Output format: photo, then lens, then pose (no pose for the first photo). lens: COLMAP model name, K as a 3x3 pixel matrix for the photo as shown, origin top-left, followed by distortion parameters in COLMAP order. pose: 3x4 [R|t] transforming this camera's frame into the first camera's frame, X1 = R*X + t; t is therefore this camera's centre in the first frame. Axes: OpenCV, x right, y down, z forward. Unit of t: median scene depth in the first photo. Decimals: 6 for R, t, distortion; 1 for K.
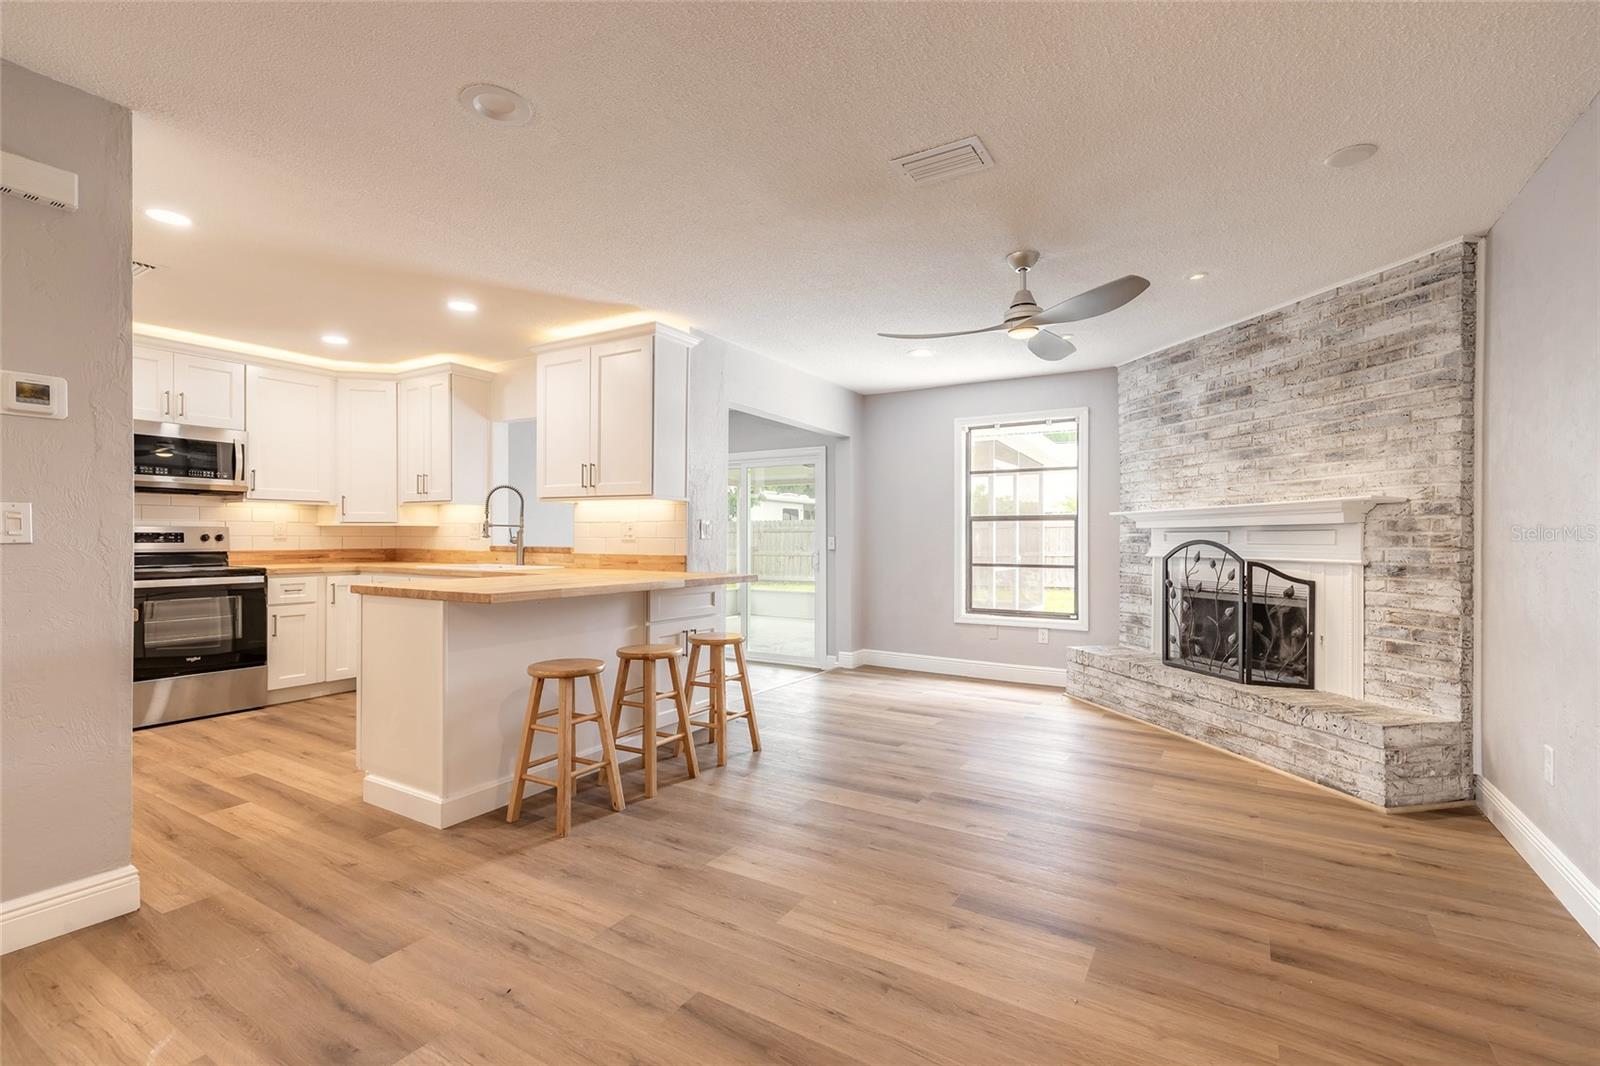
lens RADIAL K [[719.9, 0, 795.3], [0, 719.9, 538.3], [0, 0, 1]] dist [0.006972, -0.001189]
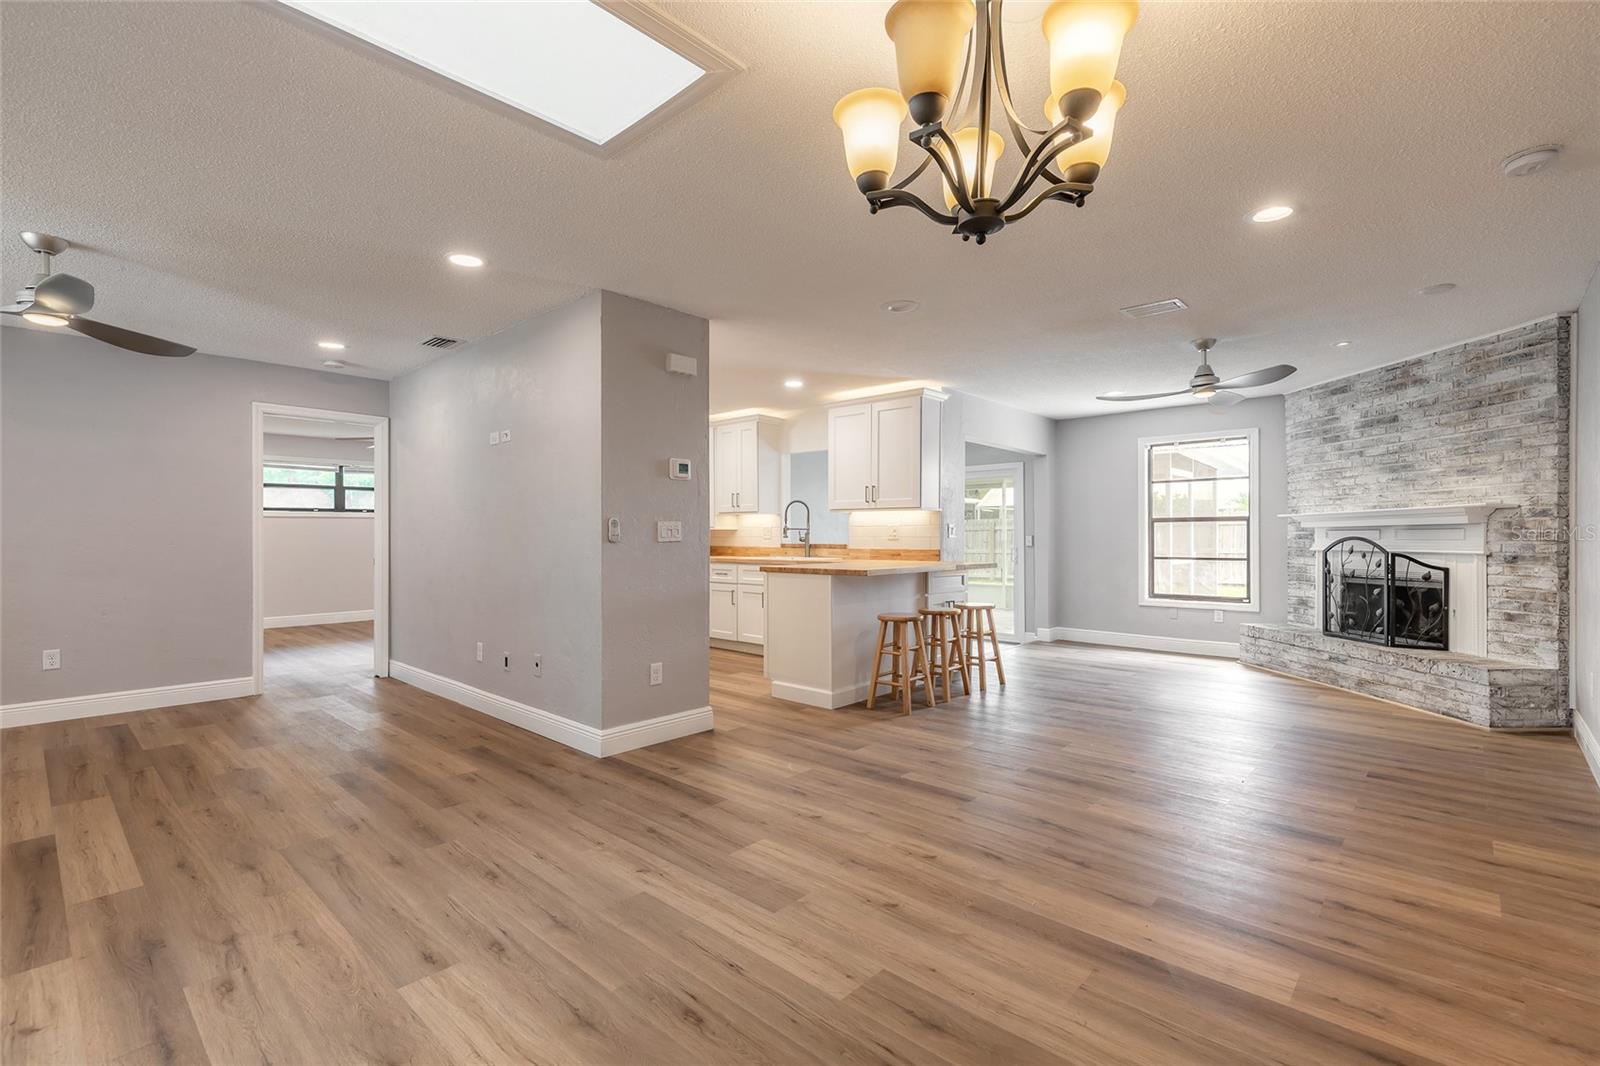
lens RADIAL K [[719.9, 0, 795.3], [0, 719.9, 538.3], [0, 0, 1]] dist [0.006972, -0.001189]
pose [[0.981144, -0.004853, -0.193216, -0.169469], [0.005037, 0.999987, 0.000458, -0.000396], [0.193212, -0.001423, 0.981156, -0.467003]]
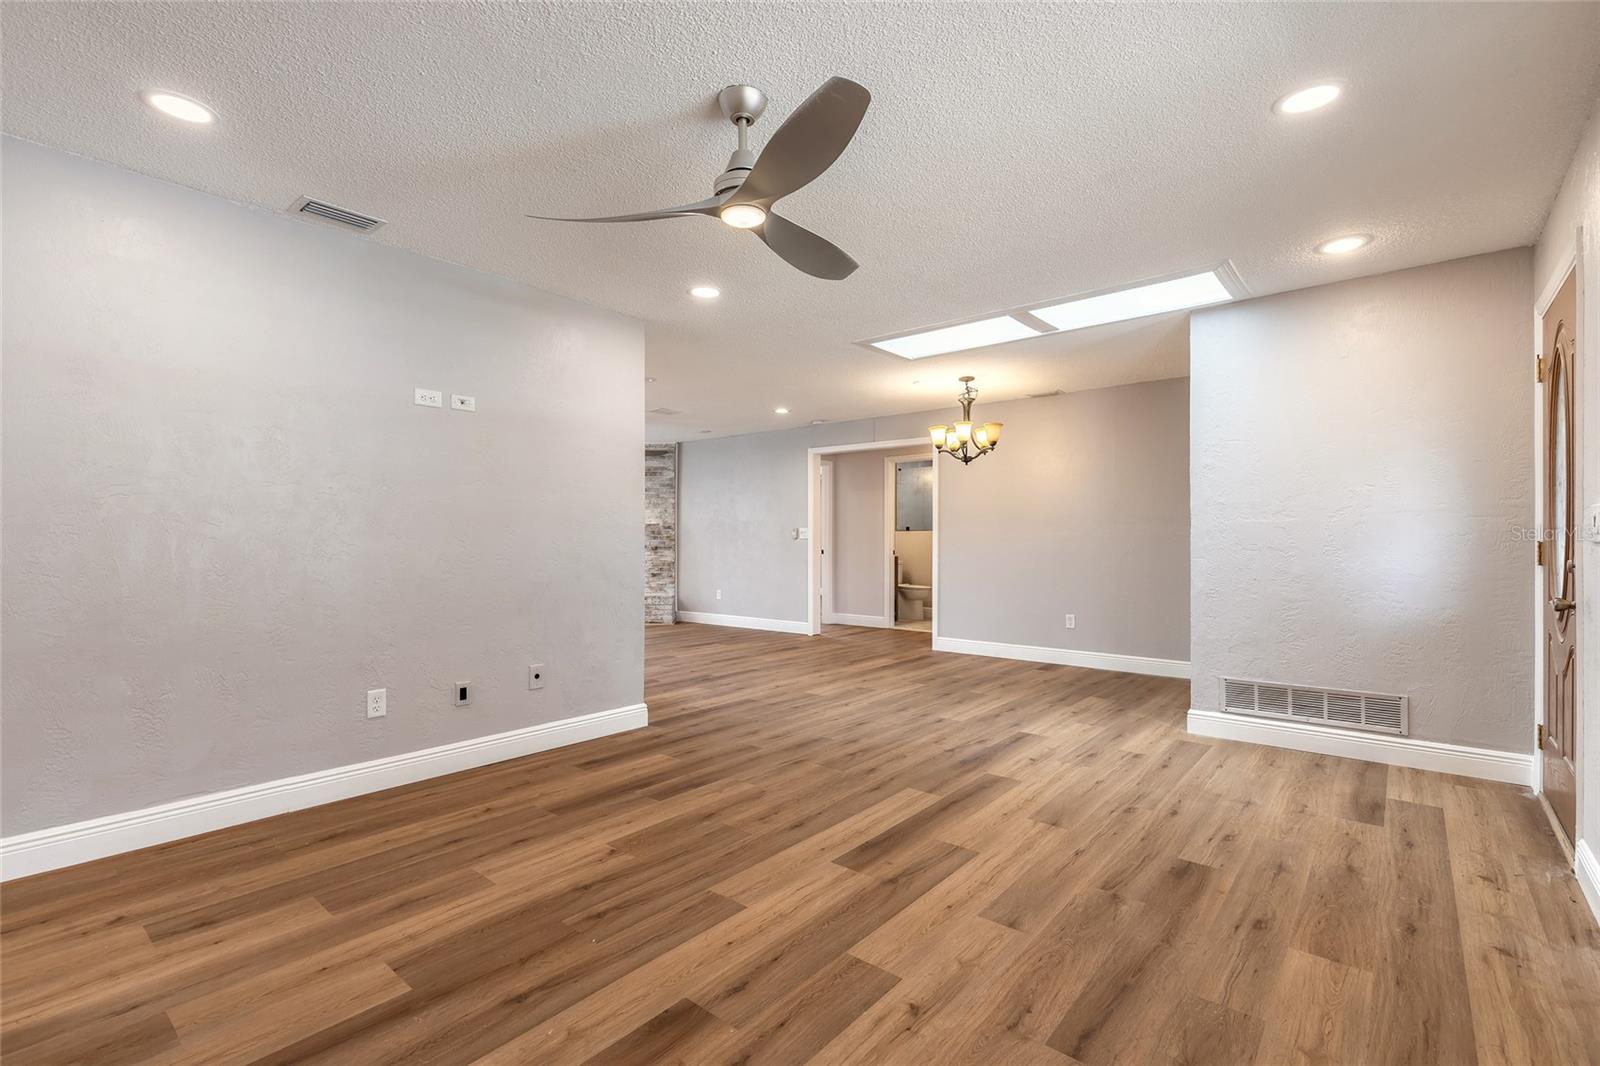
lens RADIAL K [[719.9, 0, 795.3], [0, 719.9, 538.3], [0, 0, 1]] dist [0.006972, -0.001189]
pose [[0.147014, -0.001749, 0.989133, -1.609857], [0.002052, 0.999997, 0.001463, 0.002021], [-0.989132, 0.001814, 0.147017, 0.013882]]
